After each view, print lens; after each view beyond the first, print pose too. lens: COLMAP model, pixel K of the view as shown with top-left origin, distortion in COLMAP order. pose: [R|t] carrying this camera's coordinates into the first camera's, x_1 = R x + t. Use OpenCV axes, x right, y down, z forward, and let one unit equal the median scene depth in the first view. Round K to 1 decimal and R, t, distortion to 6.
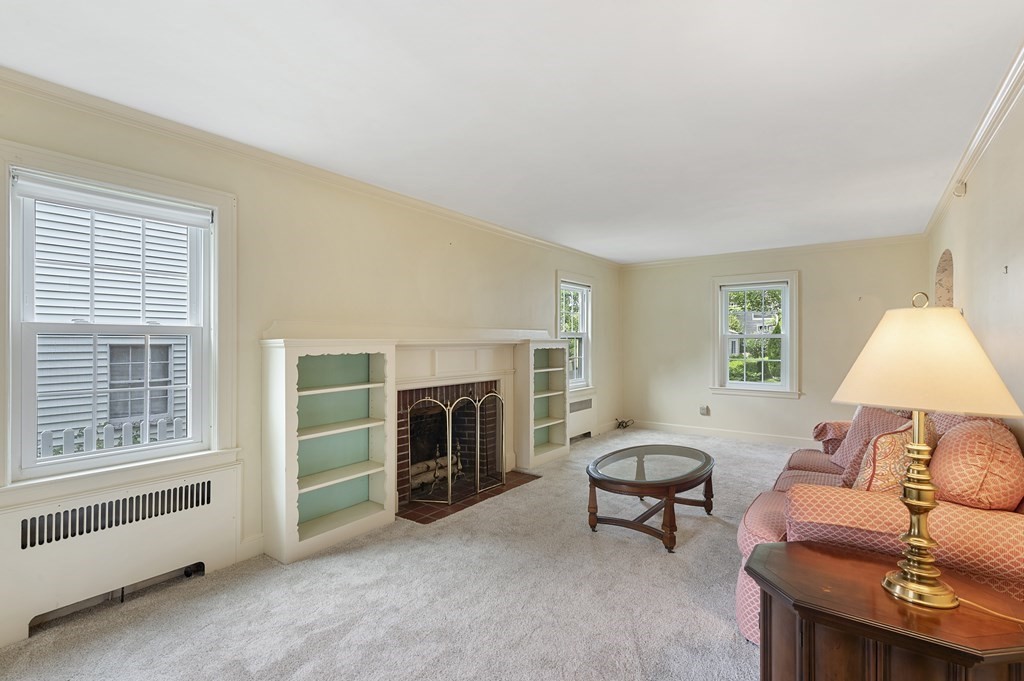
lens RADIAL K [[486.9, 0, 511.4], [0, 486.9, 338.5], [0, 0, 1]] dist [0.005405, -0.000916]
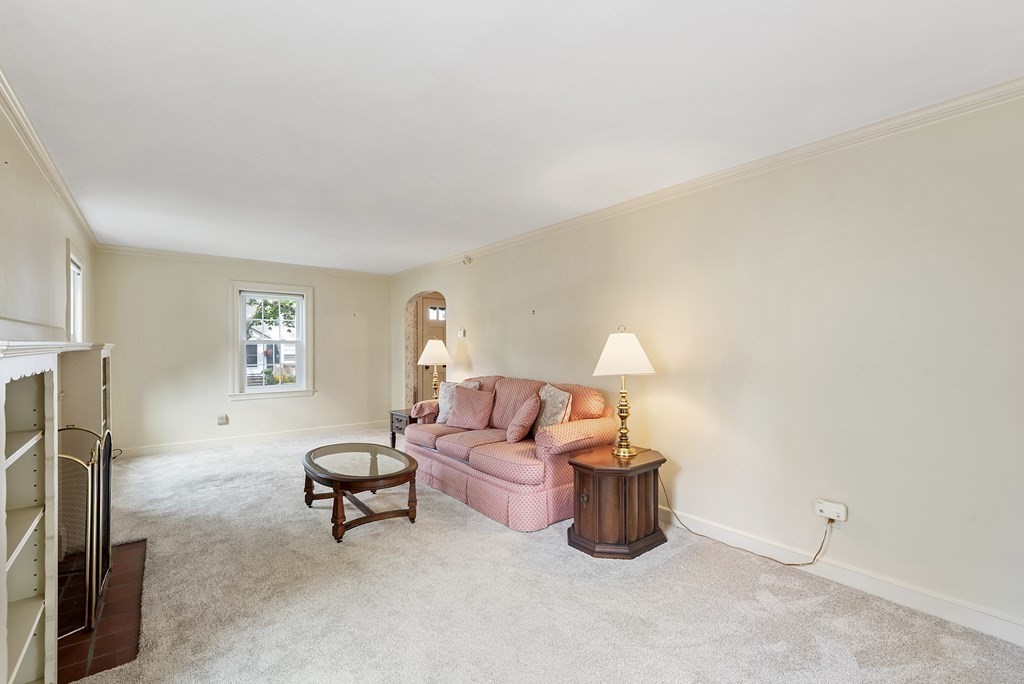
lens RADIAL K [[449.7, 0, 513.6], [0, 449.7, 341.6], [0, 0, 1]] dist [0.003798, -0.002019]
pose [[0.252261, 0.002234, 0.967657, -0.608882], [0.003725, 0.999988, -0.003280, -0.003745], [-0.967652, 0.004432, 0.252250, 0.420346]]
